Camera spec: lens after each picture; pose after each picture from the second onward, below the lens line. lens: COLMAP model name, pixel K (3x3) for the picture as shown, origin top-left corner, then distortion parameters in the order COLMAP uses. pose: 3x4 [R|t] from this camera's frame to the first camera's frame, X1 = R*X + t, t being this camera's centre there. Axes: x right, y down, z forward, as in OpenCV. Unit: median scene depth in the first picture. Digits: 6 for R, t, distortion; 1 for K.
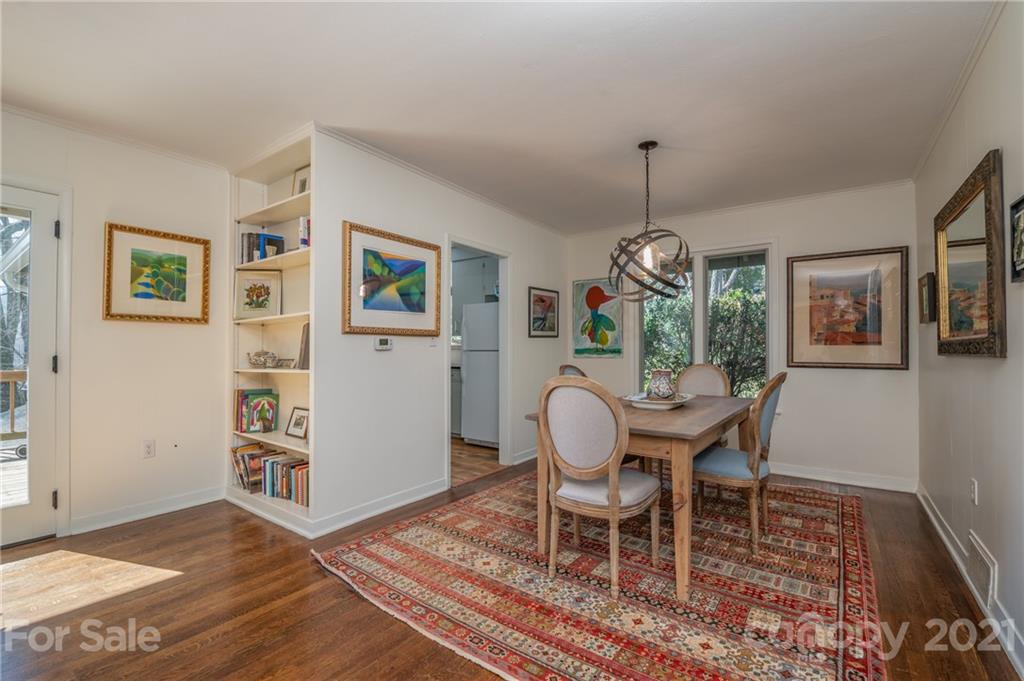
lens RADIAL K [[440.9, 0, 512.0], [0, 440.9, 340.5], [0, 0, 1]] dist [-0.008781, -0.000767]
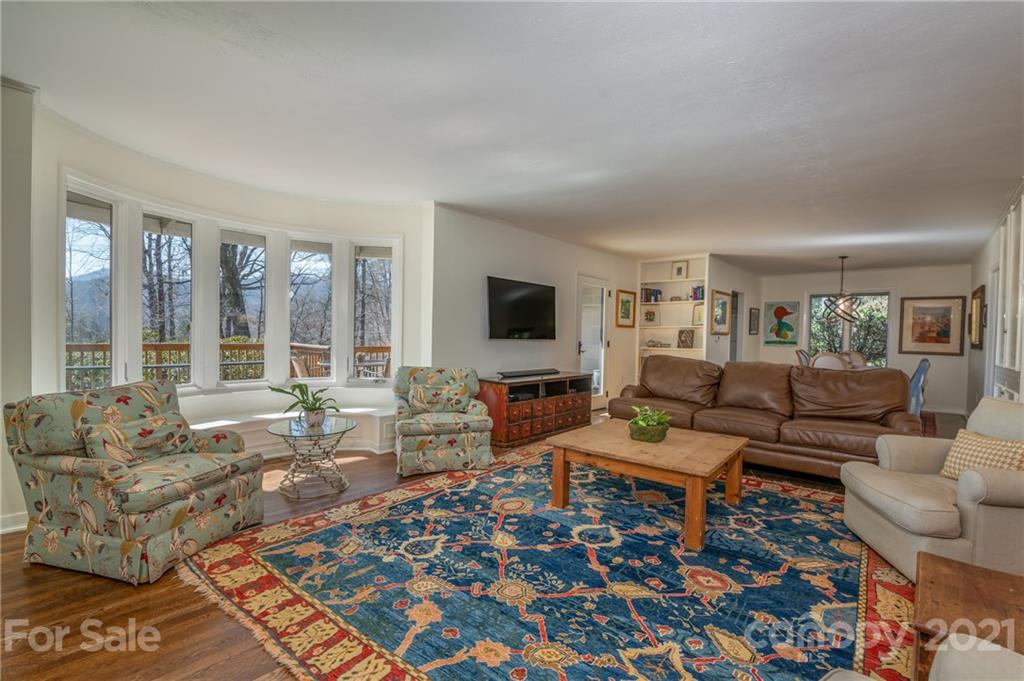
lens RADIAL K [[443.6, 0, 512.7], [0, 443.6, 343.9], [0, 0, 1]] dist [-0.002347, -0.008577]
pose [[0.995323, 0.021786, -0.094117, -0.738326], [-0.017695, 0.998871, 0.044084, -0.031326], [0.094971, -0.042213, 0.994585, -0.915167]]
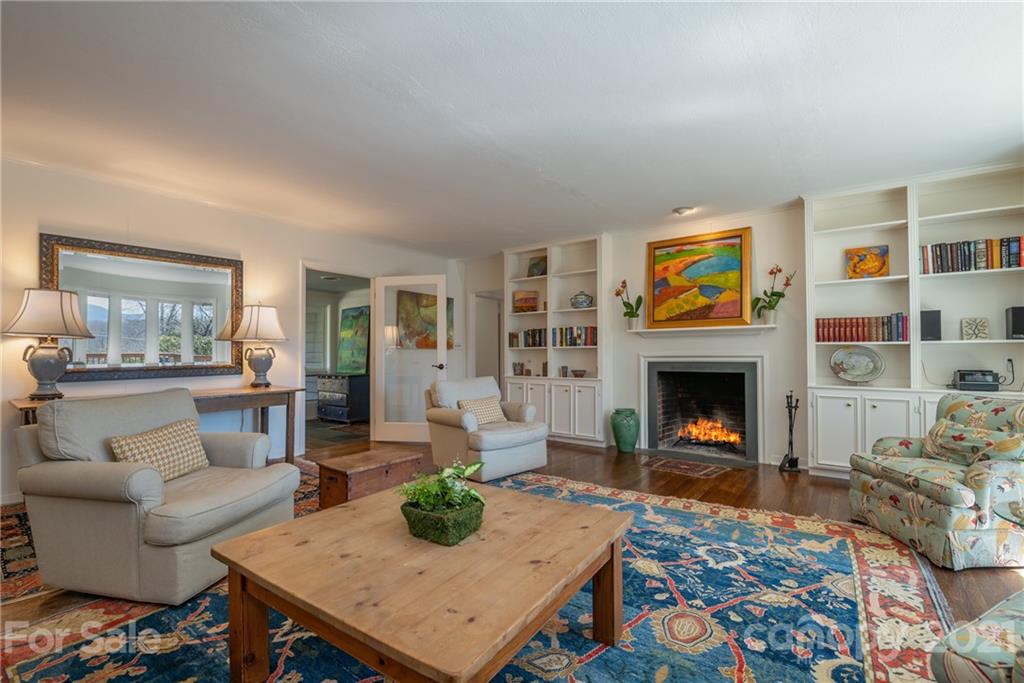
lens RADIAL K [[450.9, 0, 512.0], [0, 450.9, 341.5], [0, 0, 1]] dist [-0.001583, -0.010116]
pose [[-0.999992, -0.003920, 0.000044, -0.649952], [-0.003918, 0.998900, -0.046734, 0.007119], [0.000139, -0.046734, -0.998907, 0.061678]]
